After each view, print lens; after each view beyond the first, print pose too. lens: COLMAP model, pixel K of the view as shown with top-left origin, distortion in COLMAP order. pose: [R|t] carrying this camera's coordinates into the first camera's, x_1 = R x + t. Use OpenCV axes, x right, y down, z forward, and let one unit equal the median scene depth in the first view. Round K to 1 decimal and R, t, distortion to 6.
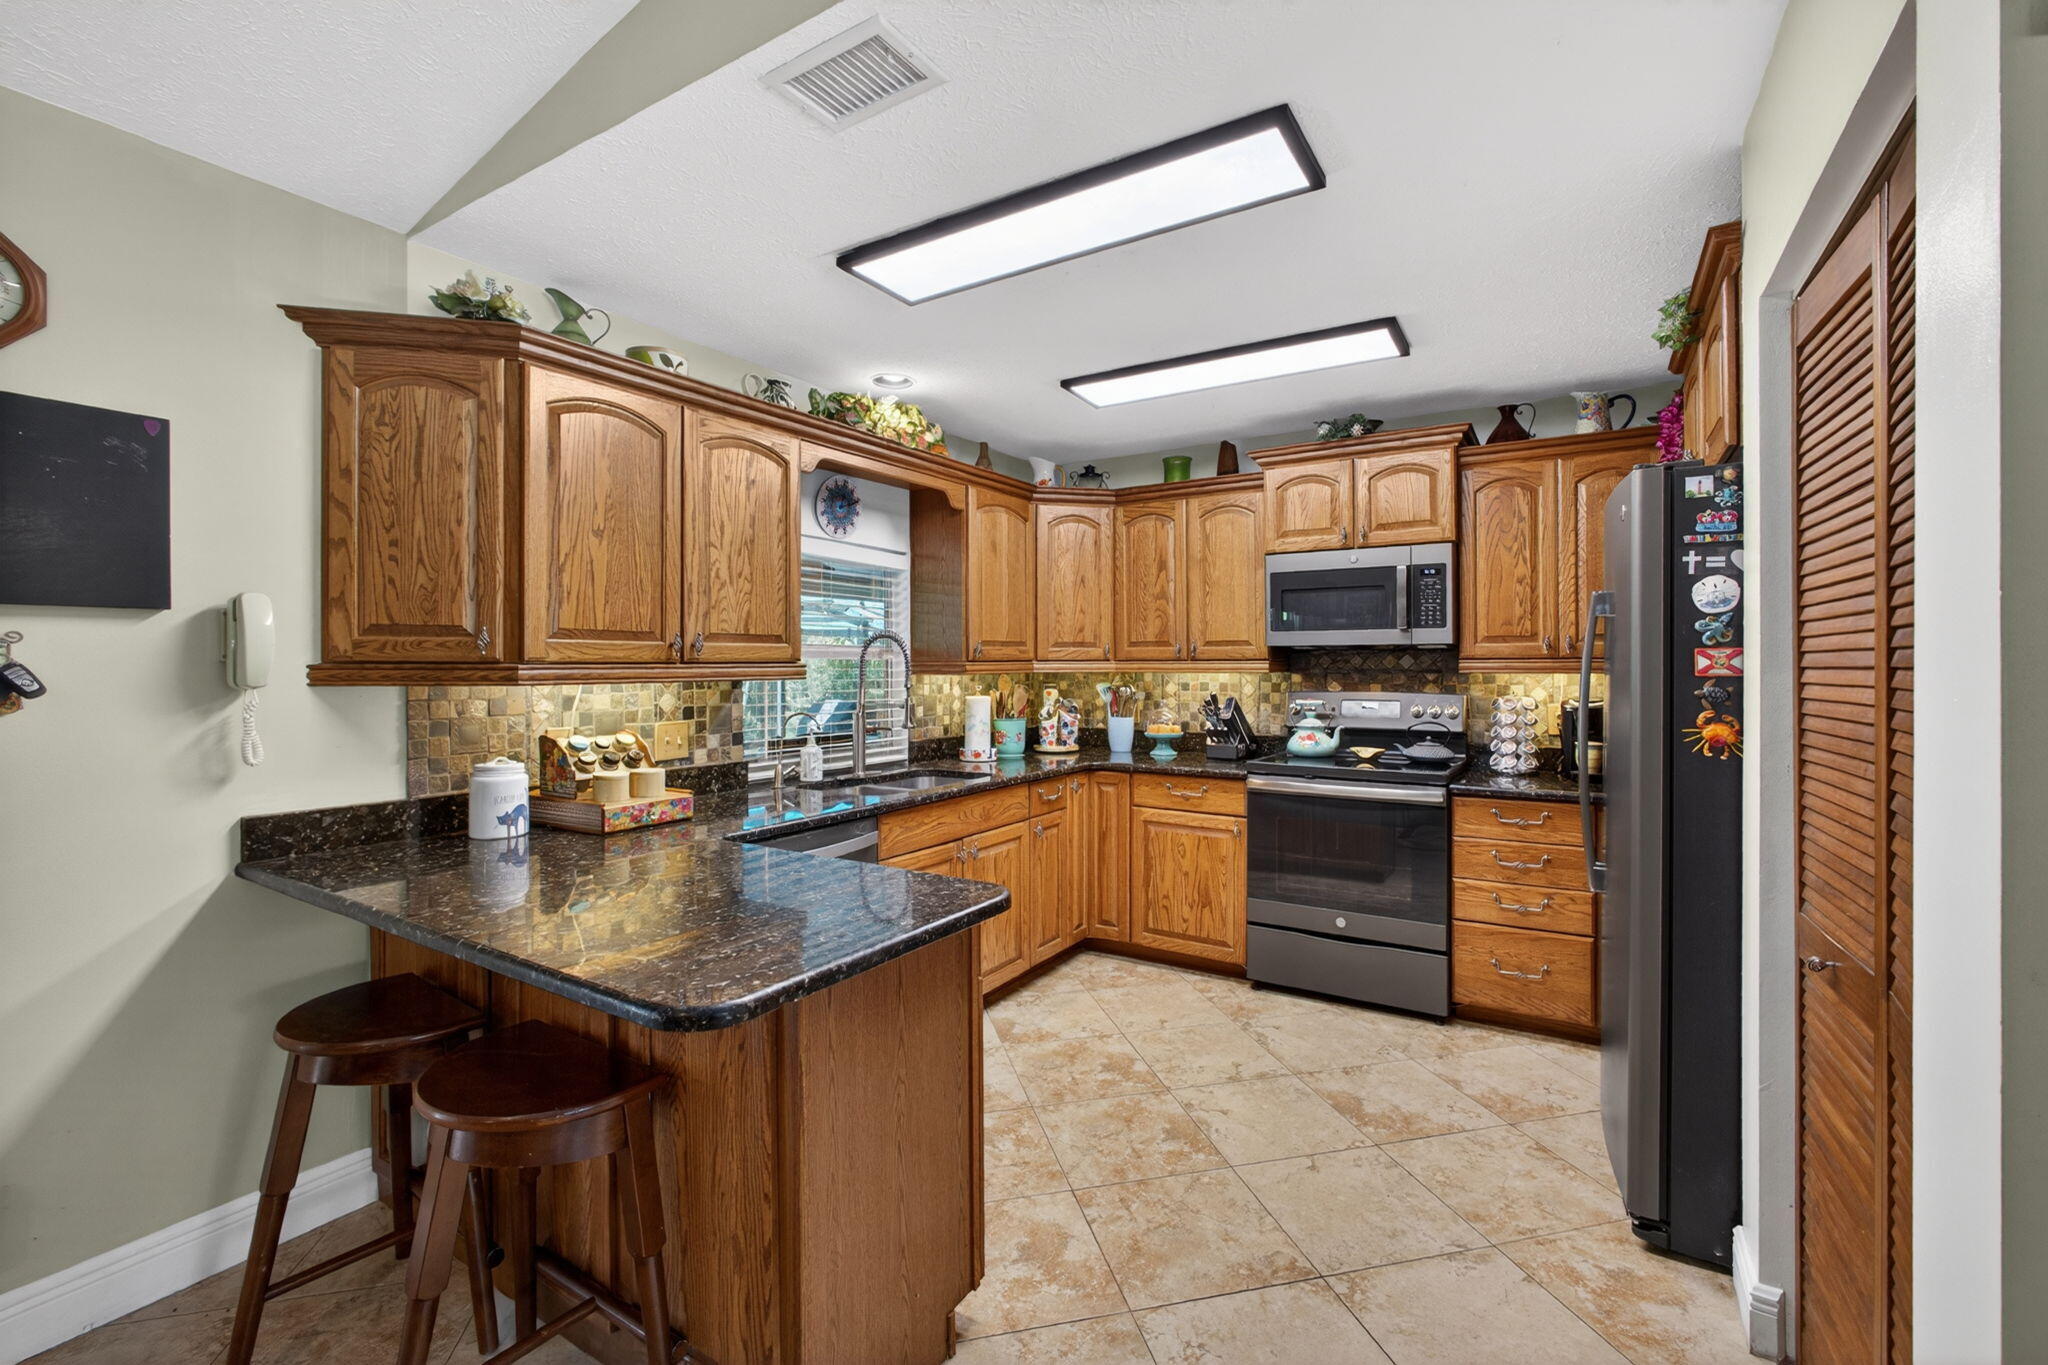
lens RADIAL K [[879.5, 0, 1027.4], [0, 879.5, 664.1], [0, 0, 1]] dist [0.002951, 0.000560]
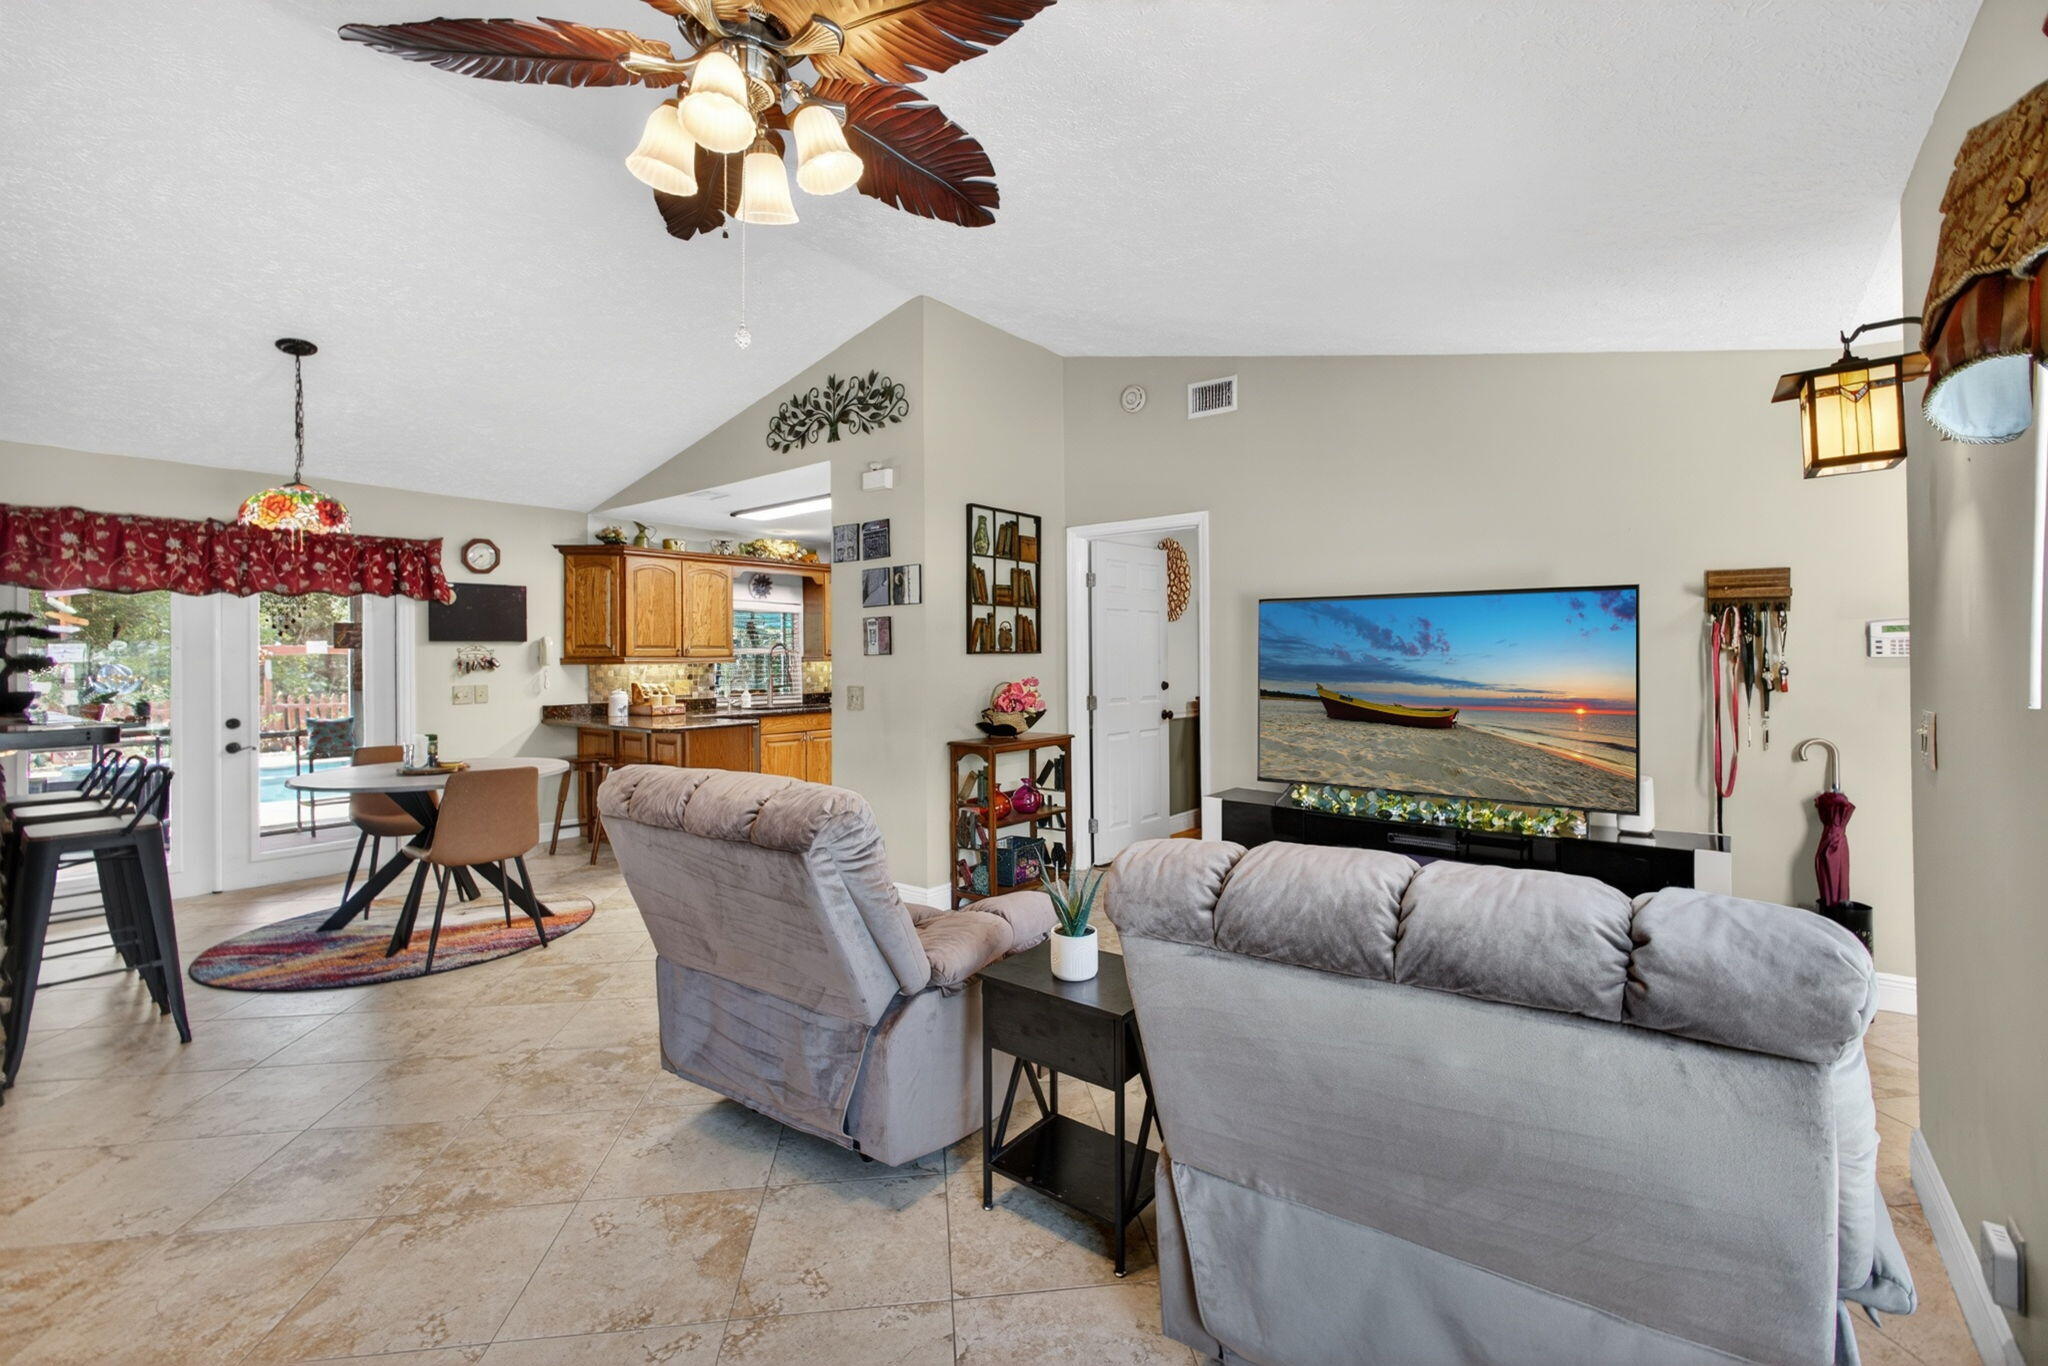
lens RADIAL K [[879.5, 0, 1027.4], [0, 879.5, 664.6], [0, 0, 1]] dist [0.002951, 0.000560]
pose [[0.995338, 0.000121, -0.096445, 0.899652], [0.001015, 0.999931, 0.011735, -0.008261], [0.096440, -0.011778, 0.995269, -1.545783]]
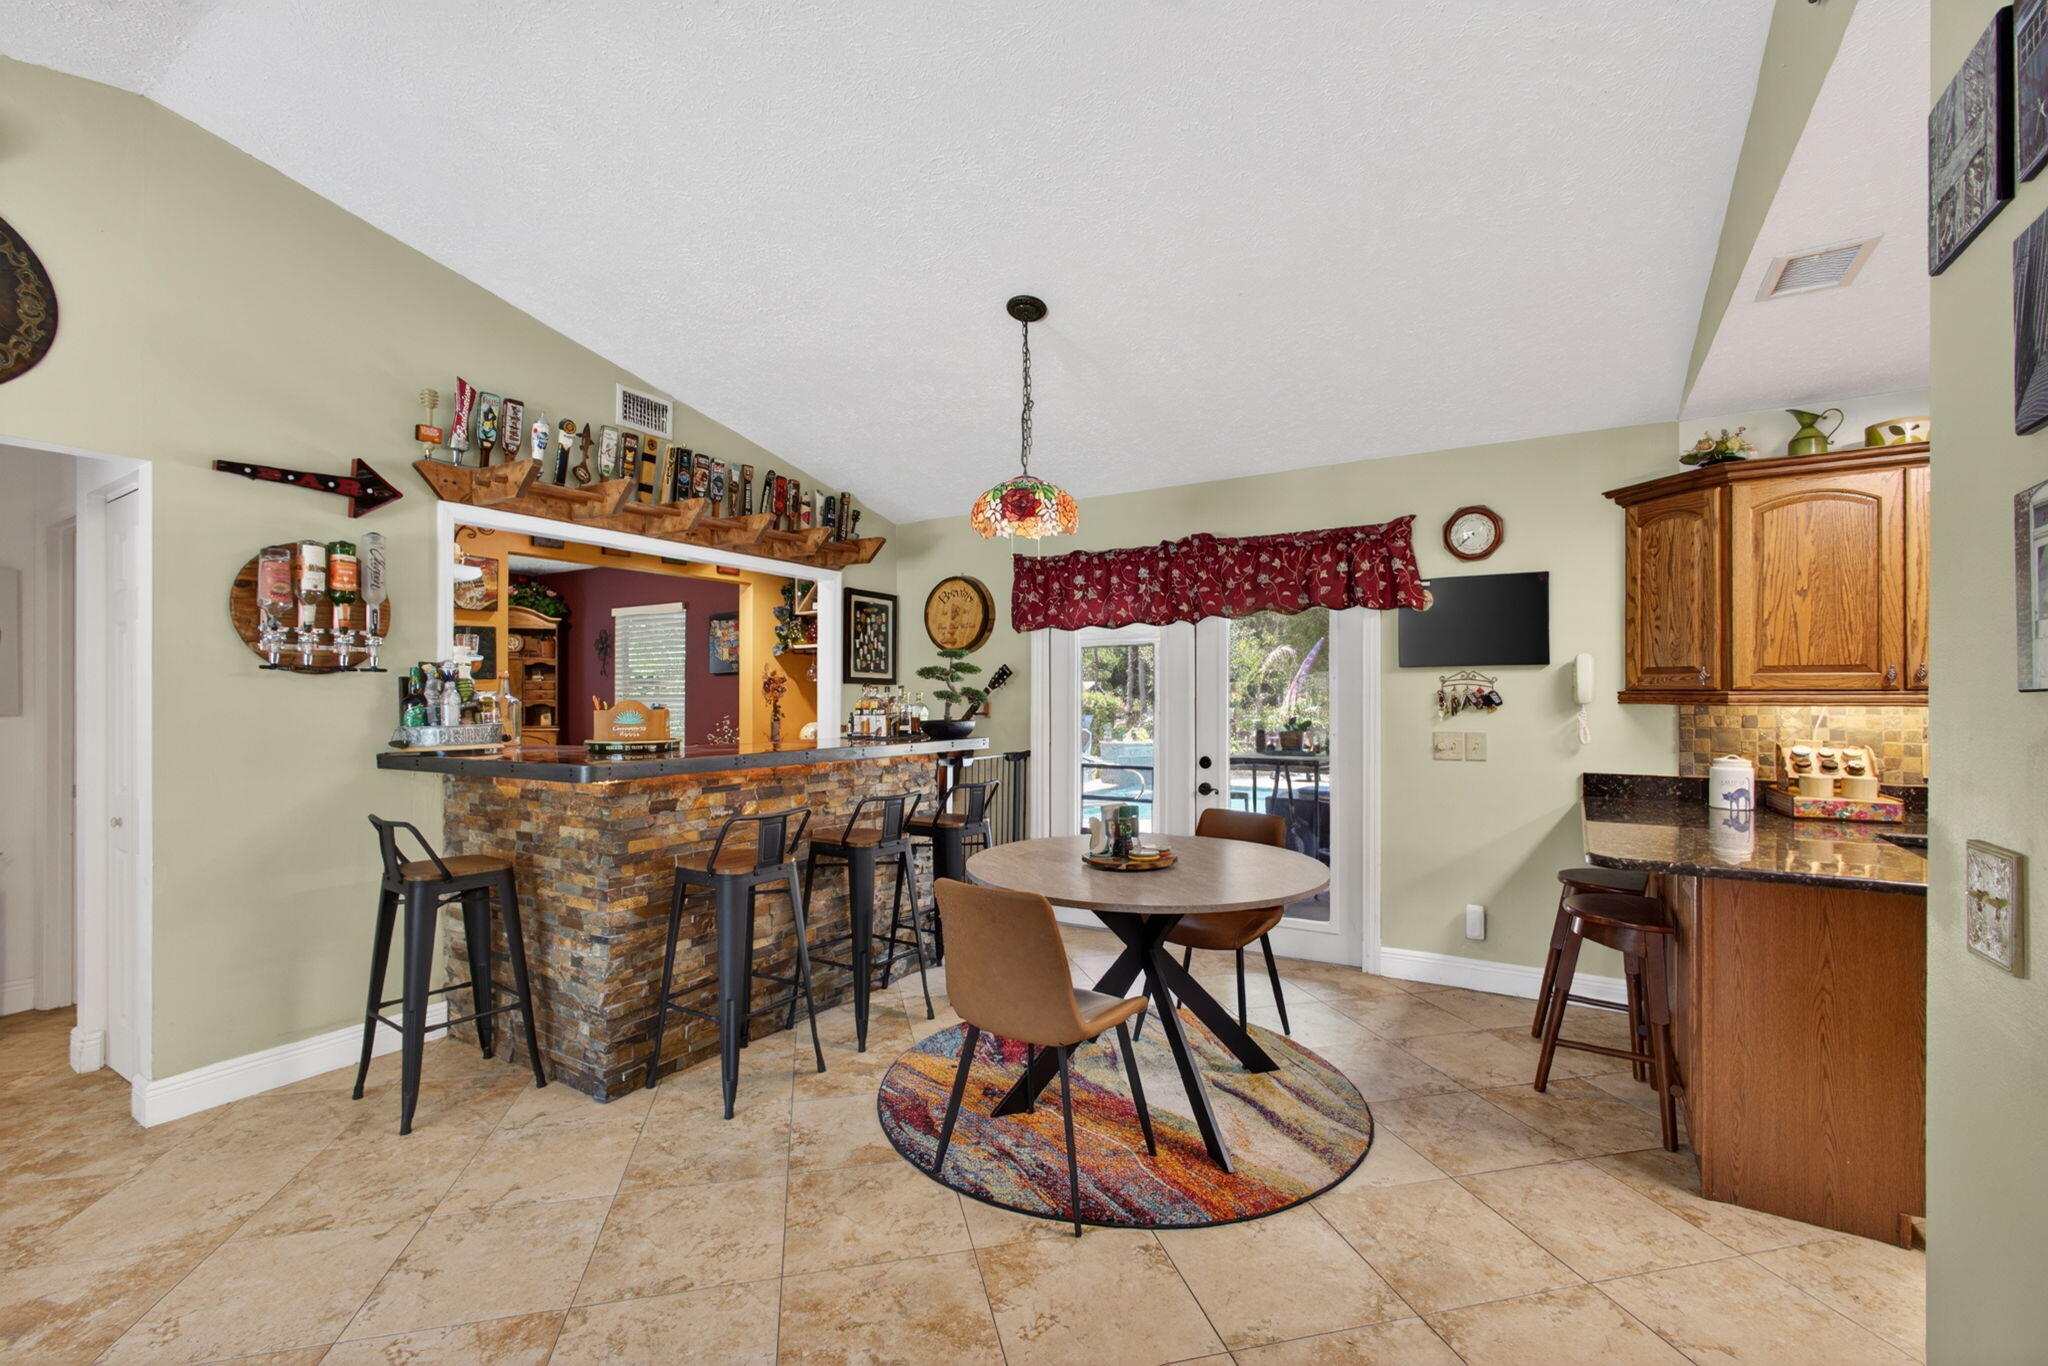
lens RADIAL K [[879.0, 0, 1012.4], [0, 879.0, 689.5], [0, 0, 1]] dist [0.001751, 0.000532]
pose [[0.009260, 0.000799, -0.999957, 0.731915], [0.003259, 0.999994, 0.000829, -0.006832], [0.999952, -0.003267, 0.009257, -0.178269]]
